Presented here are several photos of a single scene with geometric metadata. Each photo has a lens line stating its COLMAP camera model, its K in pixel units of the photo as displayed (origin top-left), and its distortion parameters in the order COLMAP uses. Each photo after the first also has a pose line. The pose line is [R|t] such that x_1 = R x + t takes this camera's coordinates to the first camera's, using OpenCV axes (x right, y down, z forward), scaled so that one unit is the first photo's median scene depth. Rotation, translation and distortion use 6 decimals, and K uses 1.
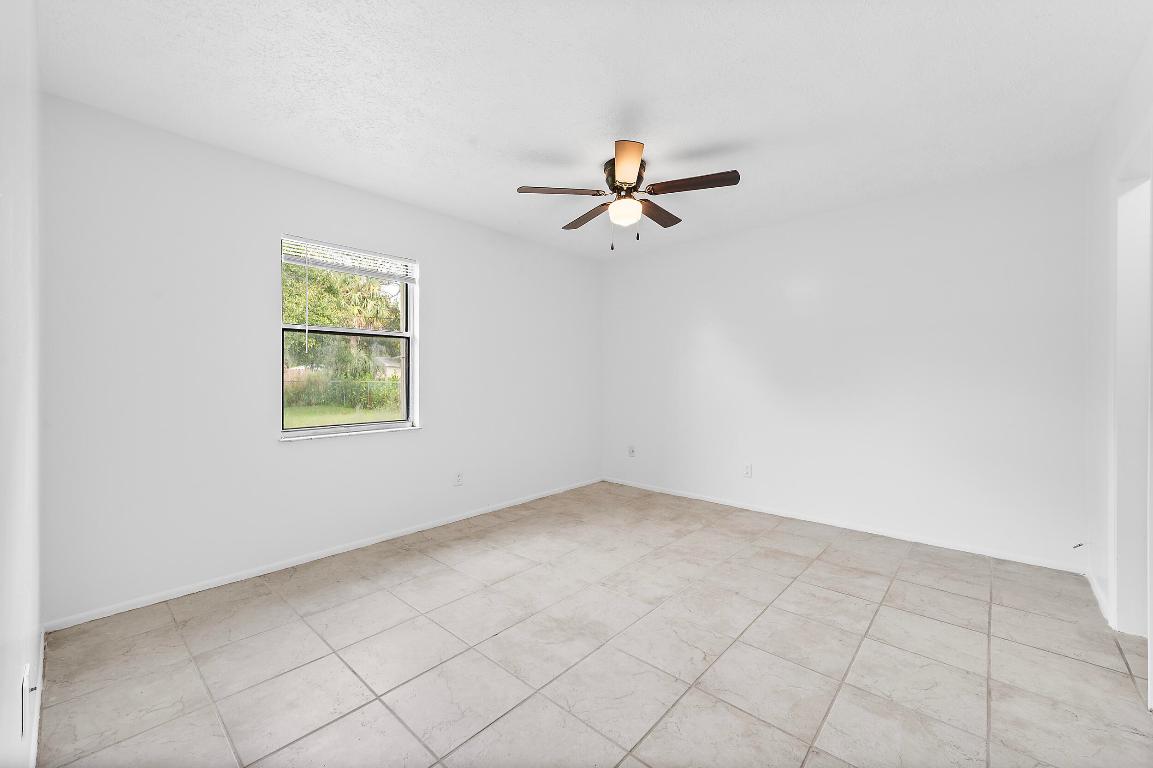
lens RADIAL K [[458.8, 0, 573.2], [0, 458.8, 378.0], [0, 0, 1]] dist [0.006672, -0.001625]
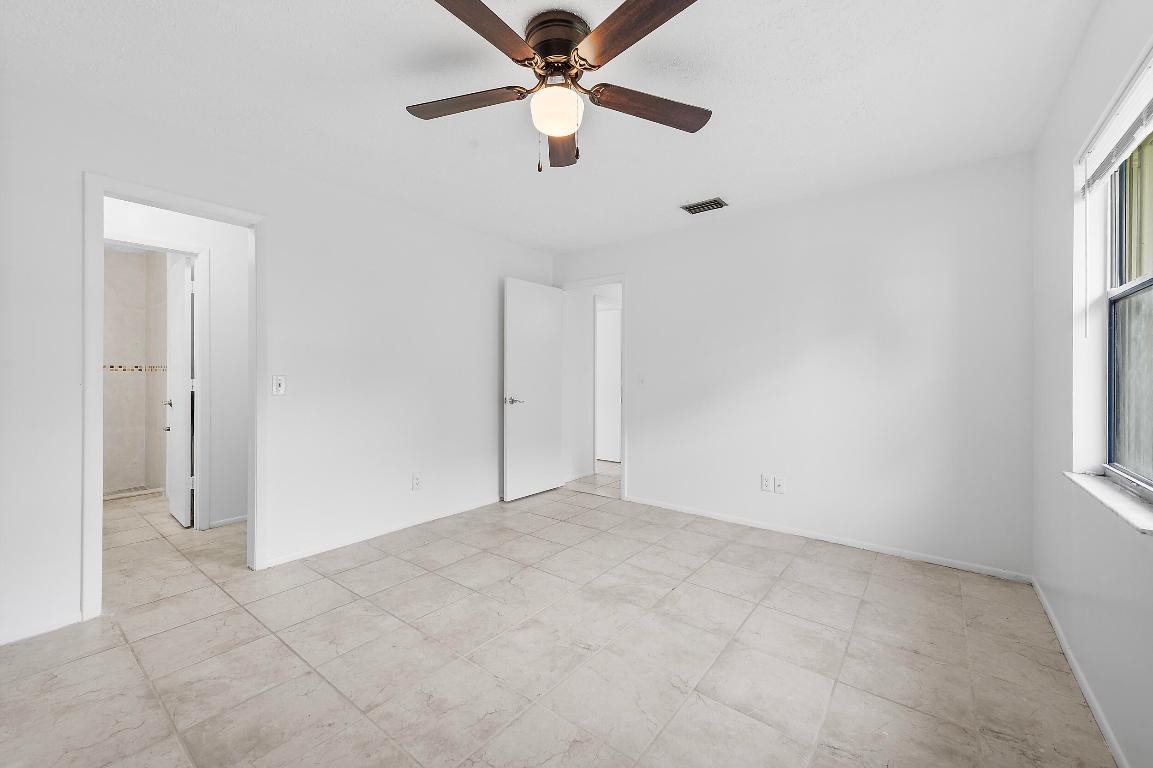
lens RADIAL K [[458.8, 0, 574.1], [0, 458.8, 381.9], [0, 0, 1]] dist [0.006672, -0.001625]
pose [[-0.997547, -0.003658, -0.069911, 0.166972], [-0.004665, 0.999888, 0.014250, -0.004391], [0.069851, 0.014541, -0.997451, 2.023559]]
